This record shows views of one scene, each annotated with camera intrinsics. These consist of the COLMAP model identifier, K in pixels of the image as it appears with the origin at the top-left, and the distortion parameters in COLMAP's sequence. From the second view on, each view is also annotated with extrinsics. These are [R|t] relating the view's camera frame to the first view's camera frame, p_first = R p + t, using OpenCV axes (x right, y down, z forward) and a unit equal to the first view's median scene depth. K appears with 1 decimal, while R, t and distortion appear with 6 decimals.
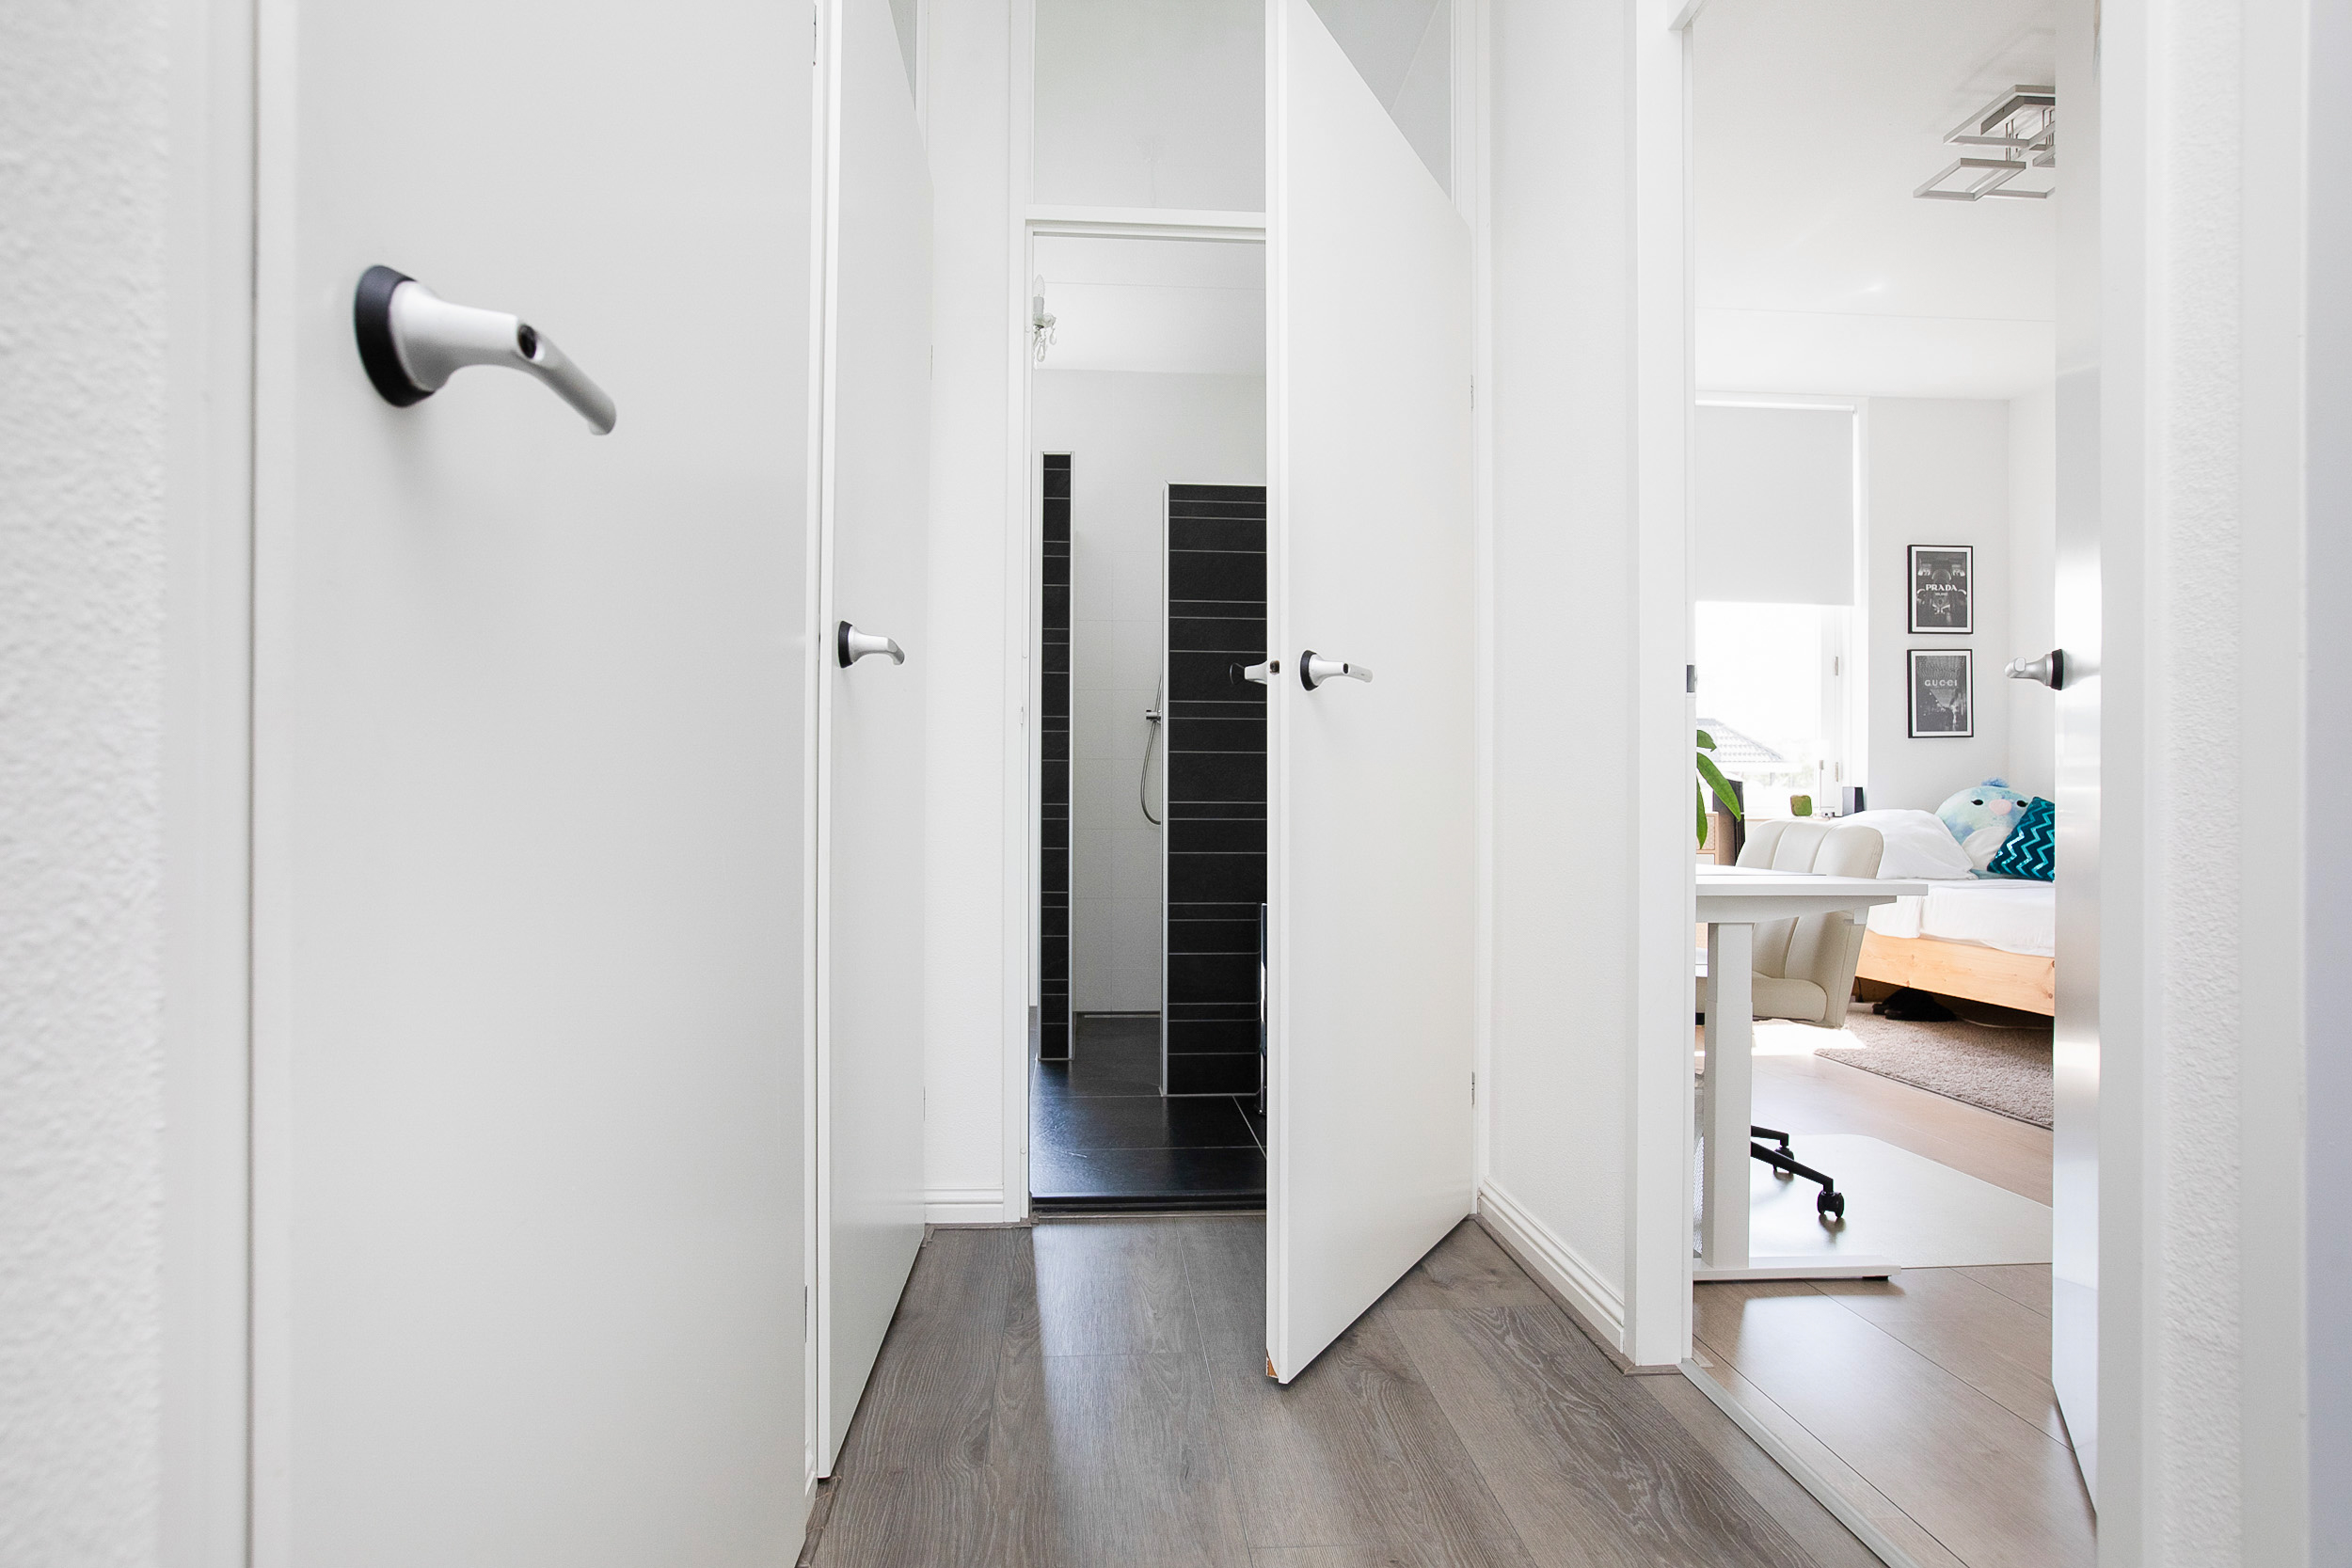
lens RADIAL K [[1278.4, 0, 1159.1], [0, 1278.4, 808.3], [0, 0, 1]] dist [-0.031878, 0.014536]
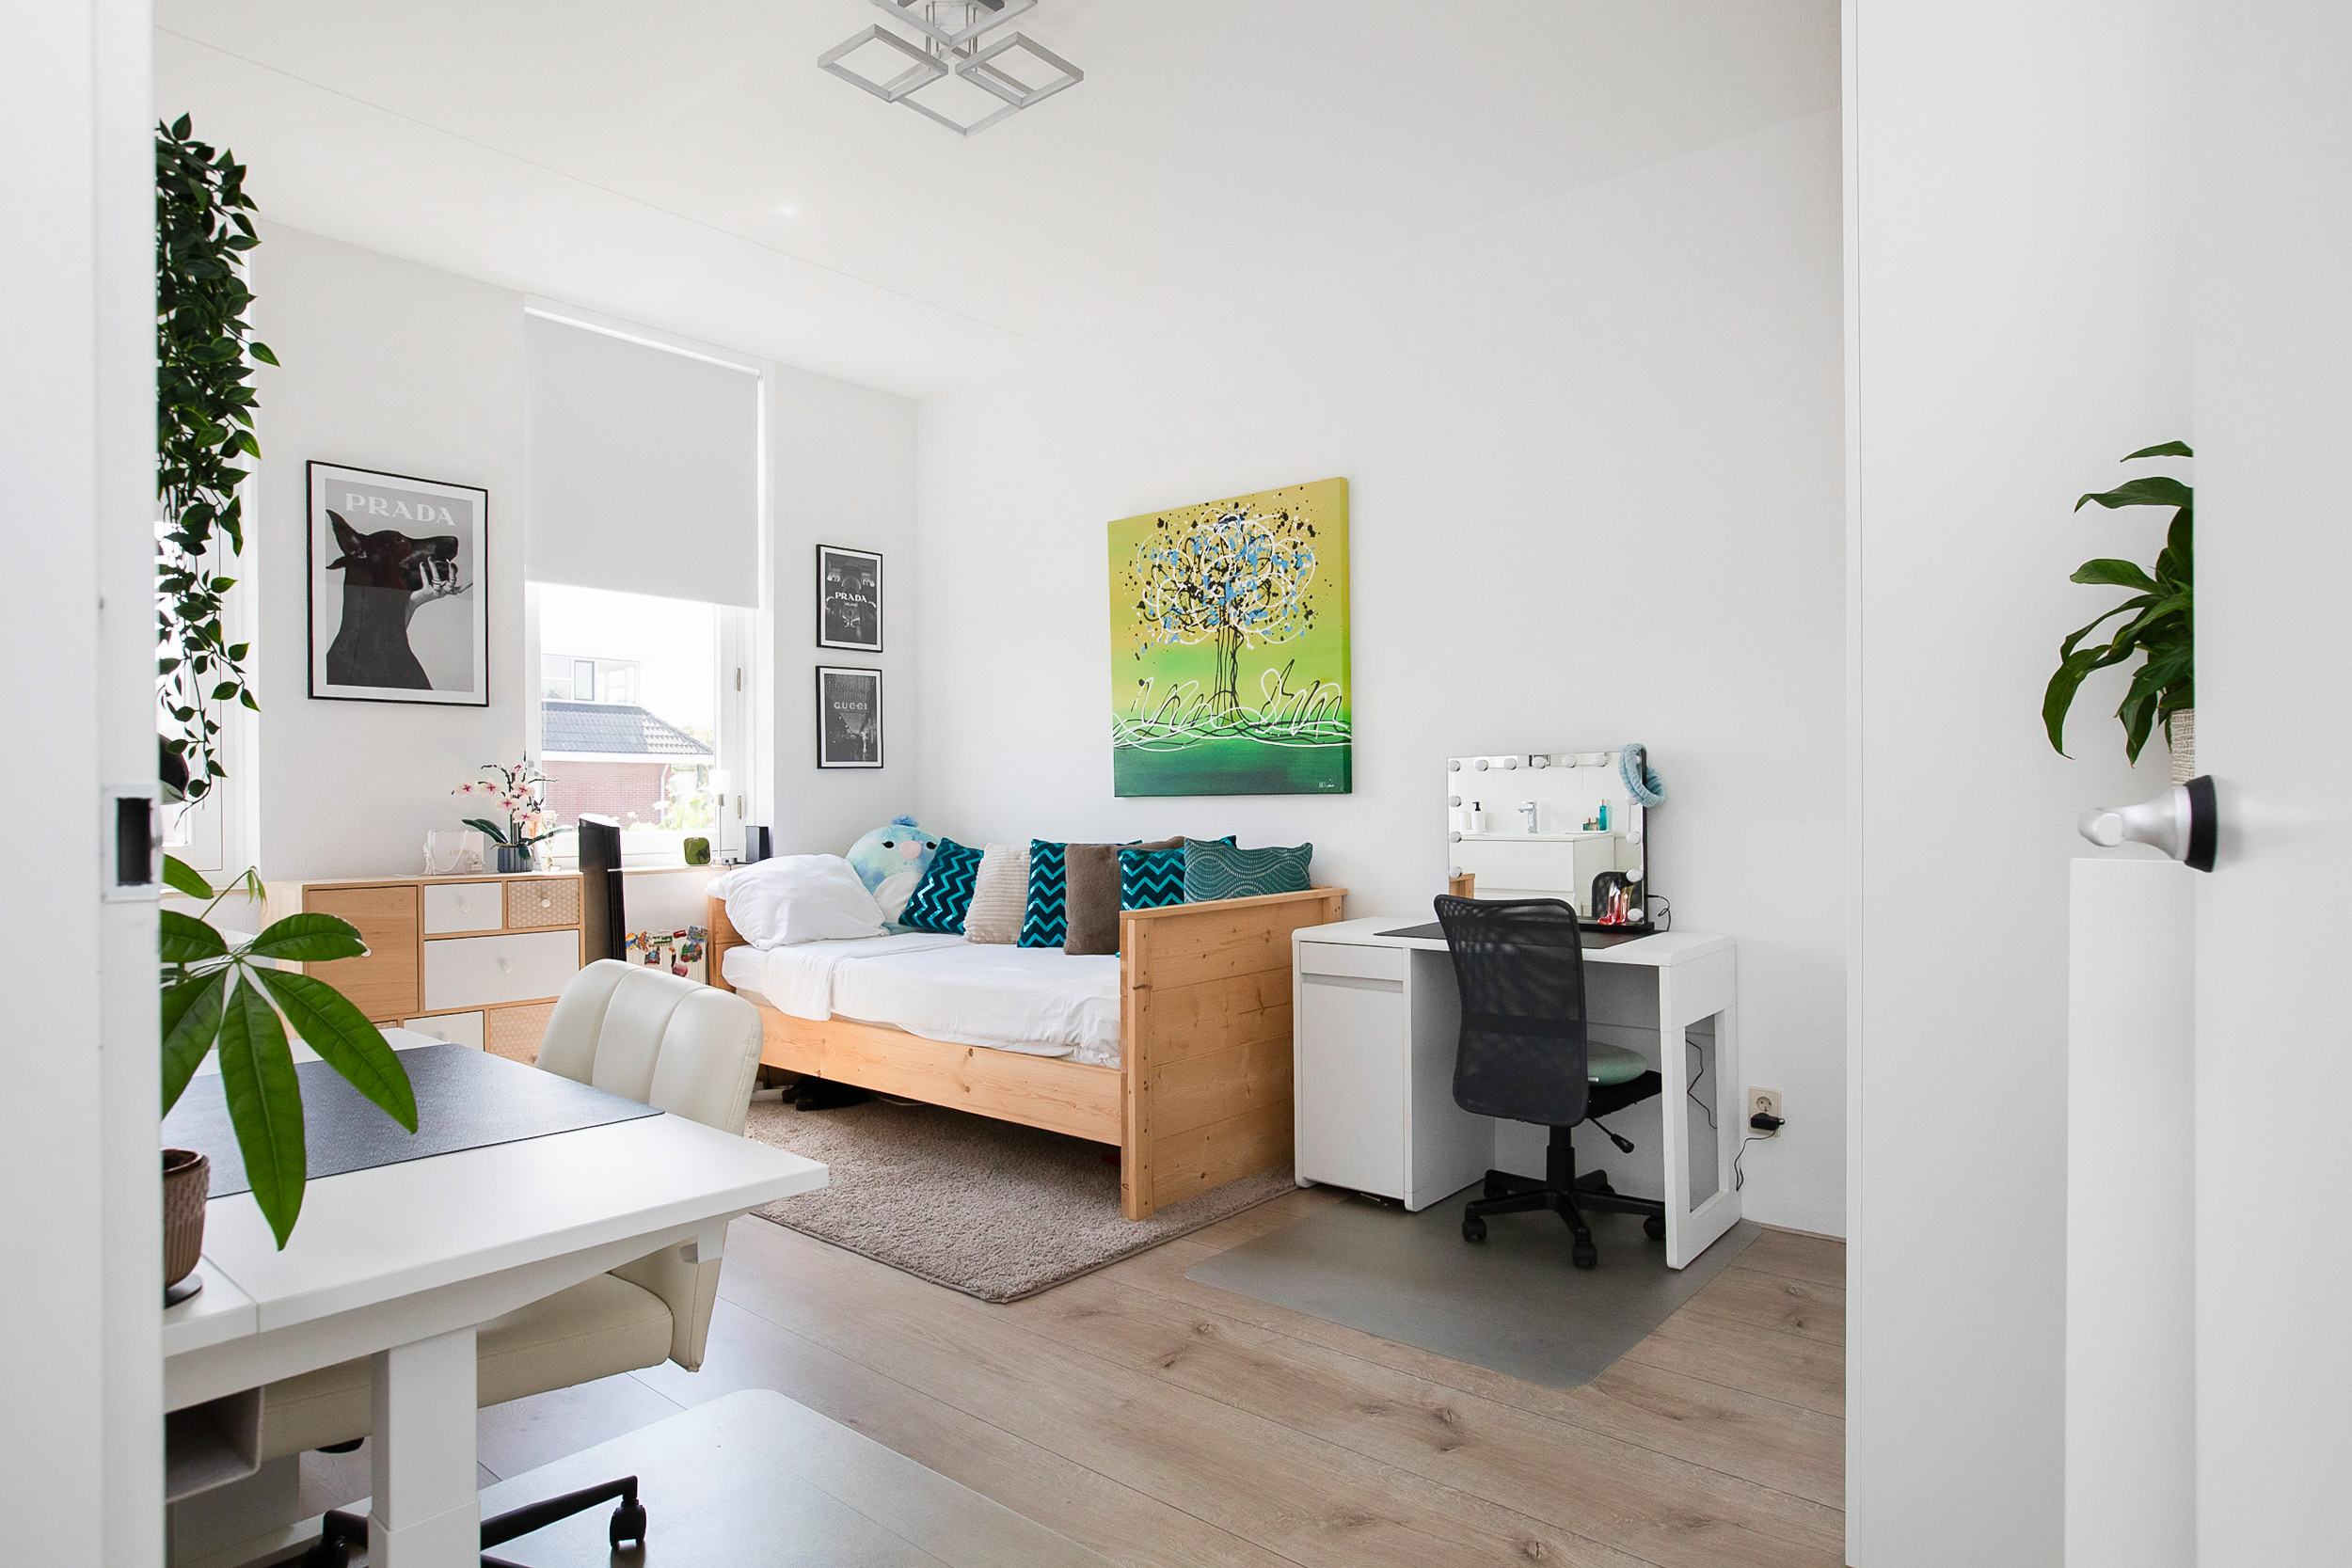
lens RADIAL K [[1278.4, 0, 1179.7], [0, 1278.4, 798.9], [0, 0, 1]] dist [-0.031878, 0.014536]
pose [[0.693319, -0.010904, 0.720548, 0.142644], [0.006124, 0.999939, 0.009240, -0.042857], [-0.720604, -0.001994, 0.693344, 0.229586]]
